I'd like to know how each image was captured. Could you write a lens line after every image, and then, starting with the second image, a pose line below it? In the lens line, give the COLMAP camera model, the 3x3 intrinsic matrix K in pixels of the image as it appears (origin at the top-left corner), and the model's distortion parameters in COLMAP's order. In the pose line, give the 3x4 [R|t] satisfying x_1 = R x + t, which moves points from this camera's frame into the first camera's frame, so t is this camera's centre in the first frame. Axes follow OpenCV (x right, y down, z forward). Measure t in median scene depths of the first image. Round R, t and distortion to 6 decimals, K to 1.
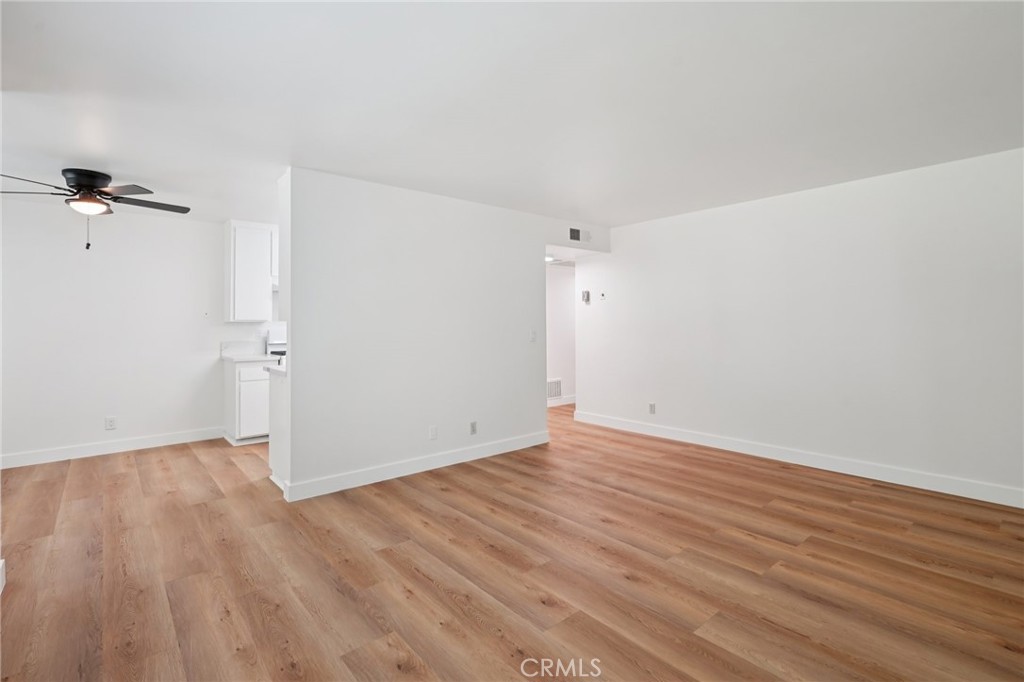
lens RADIAL K [[477.5, 0, 508.6], [0, 477.5, 317.3], [0, 0, 1]] dist [-0.010642, 0.005317]
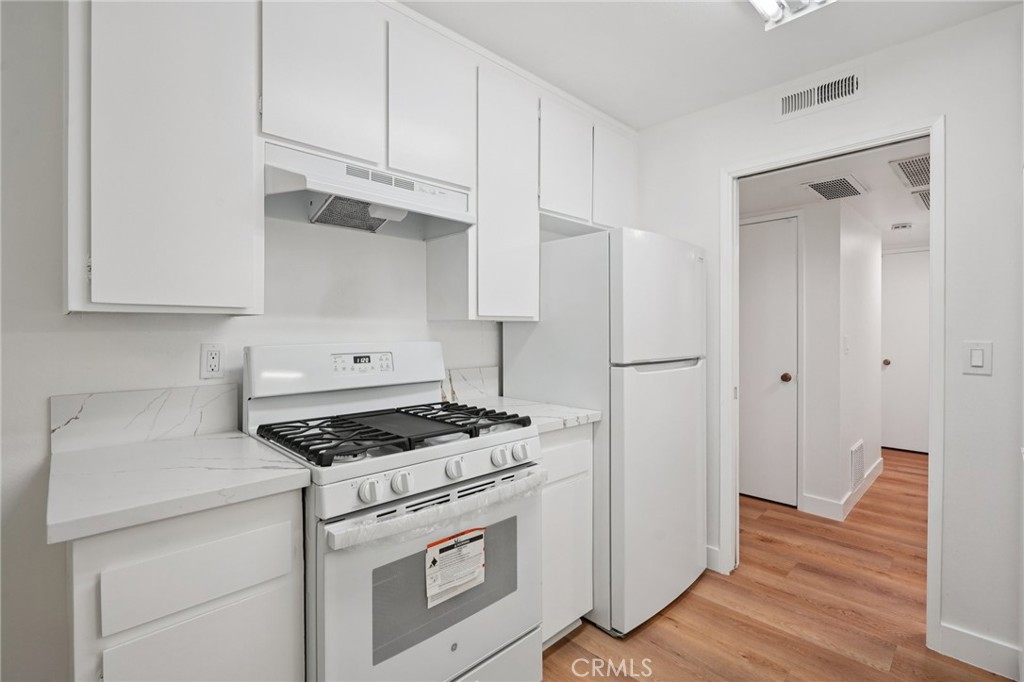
lens RADIAL K [[477.5, 0, 506.7], [0, 477.5, 334.0], [0, 0, 1]] dist [-0.010642, 0.005317]
pose [[0.998531, 0.009533, 0.053333, -0.715727], [-0.010972, 0.999582, 0.026746, 0.021086], [-0.053056, -0.027292, 0.998219, 1.388636]]
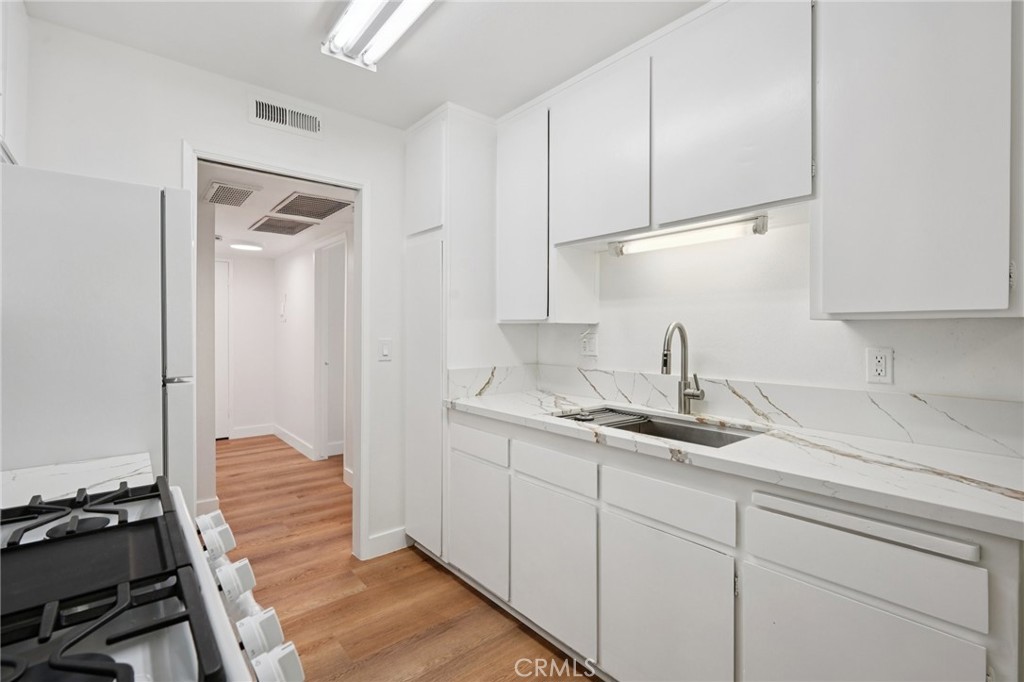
lens RADIAL K [[477.5, 0, 513.9], [0, 477.5, 336.3], [0, 0, 1]] dist [-0.010642, 0.005317]
pose [[0.011894, -0.001677, 0.999928, -1.004171], [-0.019571, 0.999807, 0.001909, 0.028533], [-0.999738, -0.019593, 0.011859, 1.710981]]
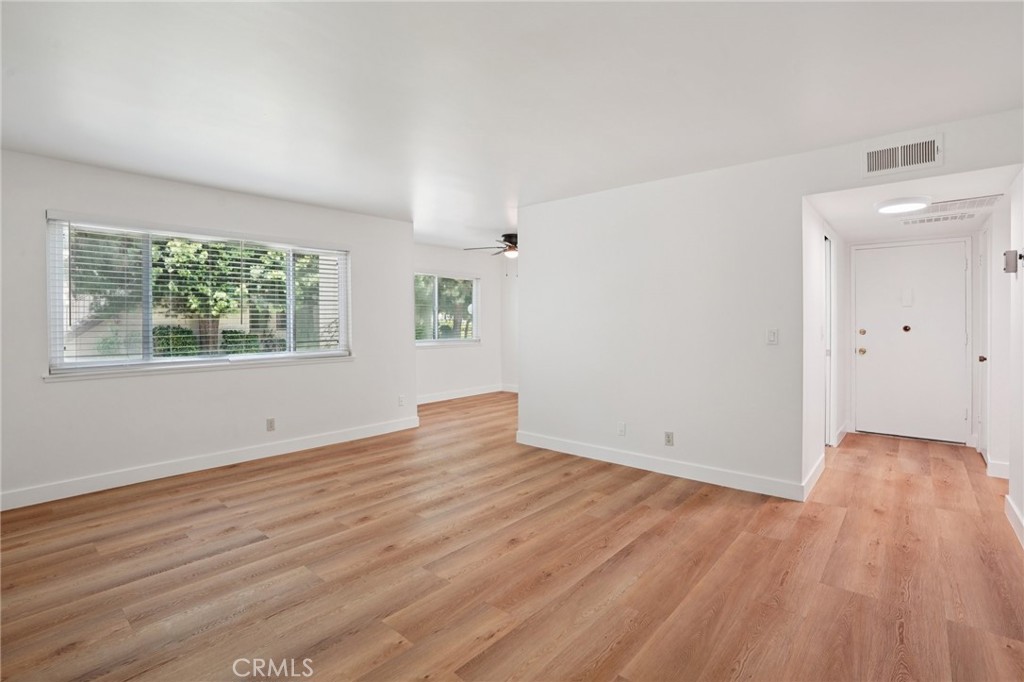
lens RADIAL K [[477.5, 0, 514.6], [0, 477.5, 322.2], [0, 0, 1]] dist [-0.010642, 0.005317]
pose [[0.161472, 0.013099, -0.986790, 1.129228], [0.015305, 0.999758, 0.015775, -0.000760], [0.986759, -0.017651, 0.161232, 0.893421]]
